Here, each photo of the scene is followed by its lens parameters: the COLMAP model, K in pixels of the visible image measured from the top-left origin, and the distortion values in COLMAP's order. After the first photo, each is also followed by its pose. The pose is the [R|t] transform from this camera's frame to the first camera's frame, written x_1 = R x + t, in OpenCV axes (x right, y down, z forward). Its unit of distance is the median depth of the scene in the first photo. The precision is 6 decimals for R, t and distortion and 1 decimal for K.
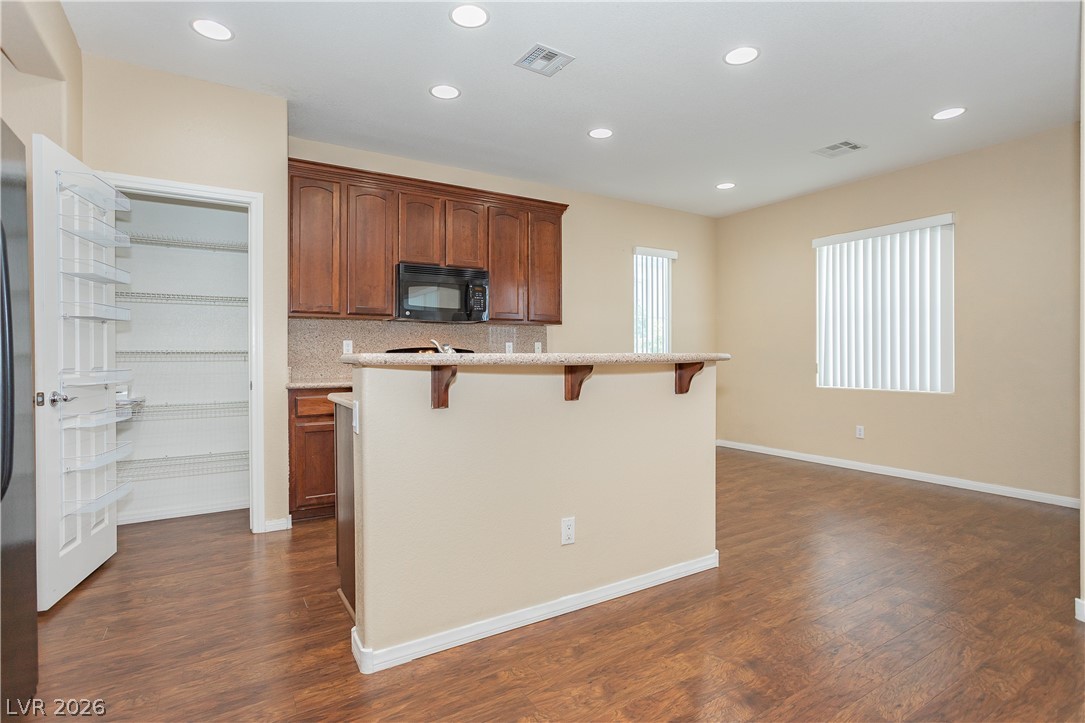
lens RADIAL K [[539.7, 0, 539.3], [0, 539.7, 353.3], [0, 0, 1]] dist [-0.043980, 0.027599]
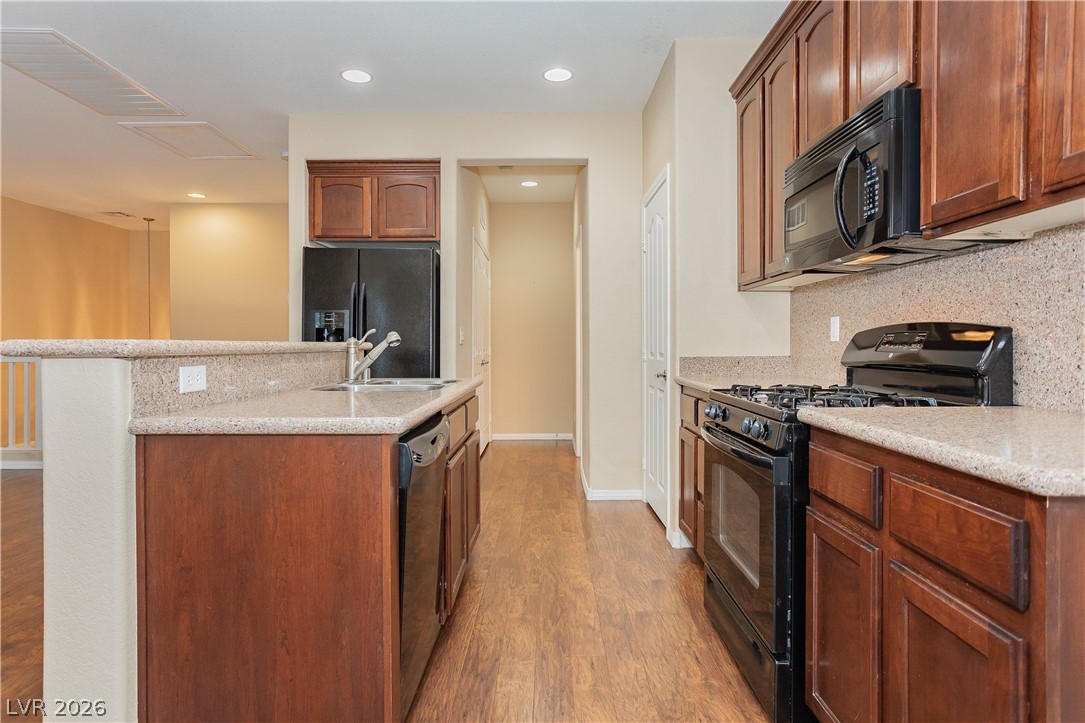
lens RADIAL K [[586.8, 0, 548.7], [0, 586.8, 351.6], [0, 0, 1]] dist [-0.002179, 0.002077]
pose [[-0.522905, 0.011879, -0.852308, 0.330545], [0.005468, 0.999929, 0.010582, 0.004247], [0.852373, 0.000873, -0.522933, 1.020676]]
